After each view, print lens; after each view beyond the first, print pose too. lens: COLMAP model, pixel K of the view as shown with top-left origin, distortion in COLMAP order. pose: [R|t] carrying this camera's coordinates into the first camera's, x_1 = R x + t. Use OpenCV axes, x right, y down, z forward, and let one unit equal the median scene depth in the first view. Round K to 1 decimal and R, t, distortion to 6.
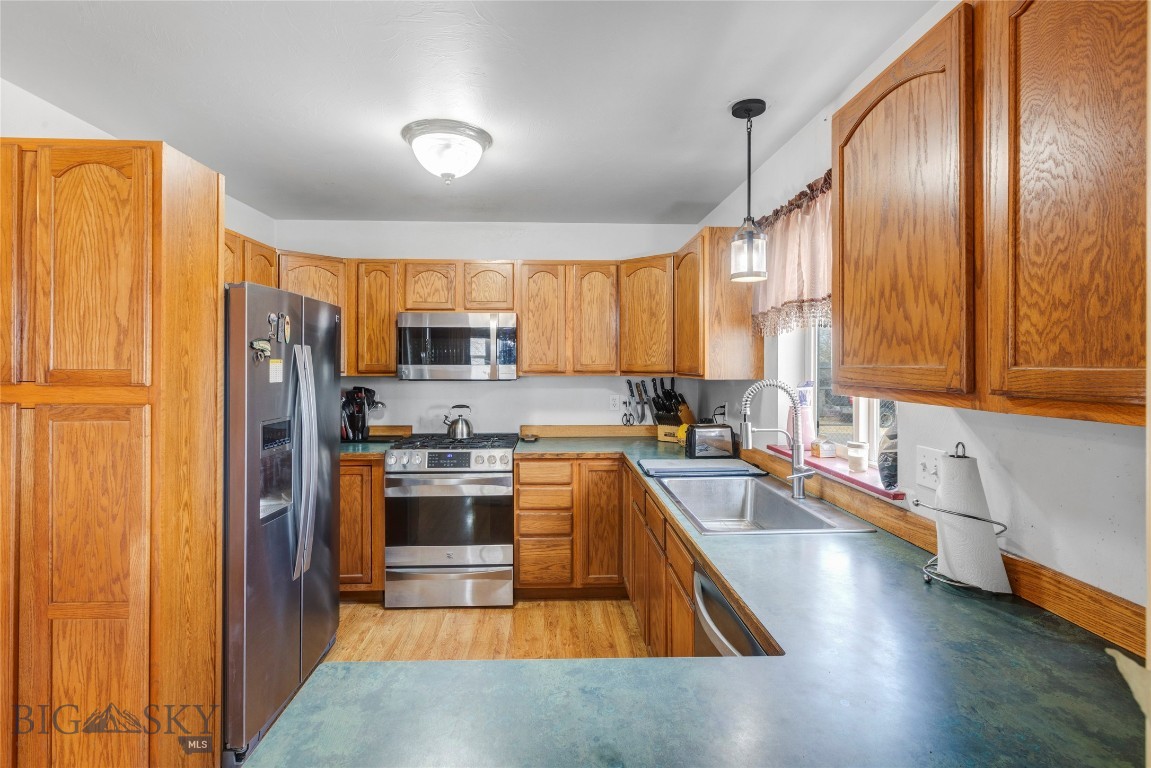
lens RADIAL K [[549.5, 0, 575.1], [0, 549.5, 363.7], [0, 0, 1]] dist [-0.001843, -0.000374]
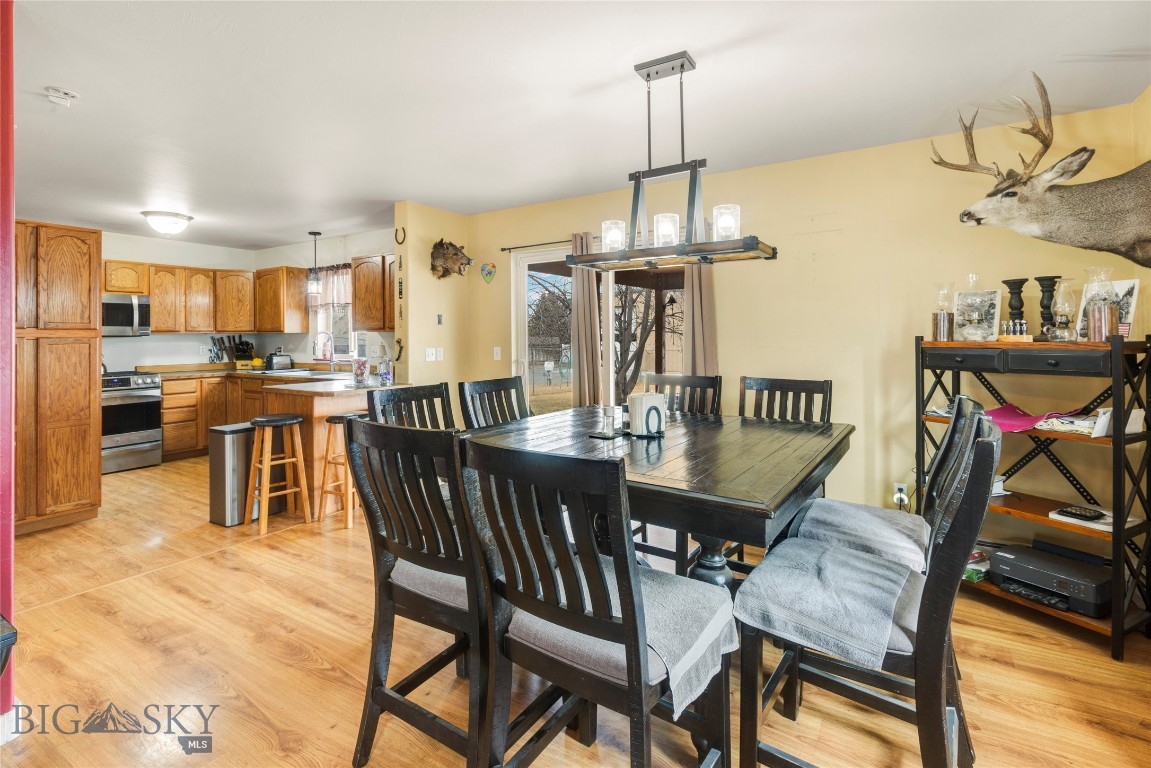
lens RADIAL K [[537.7, 0, 567.9], [0, 537.7, 334.6], [0, 0, 1]] dist [-0.002540, -0.000306]
pose [[0.578065, -0.001218, 0.815990, -0.995308], [0.005435, 0.999982, -0.002358, 0.051679], [-0.815973, 0.005798, 0.578062, -1.380582]]
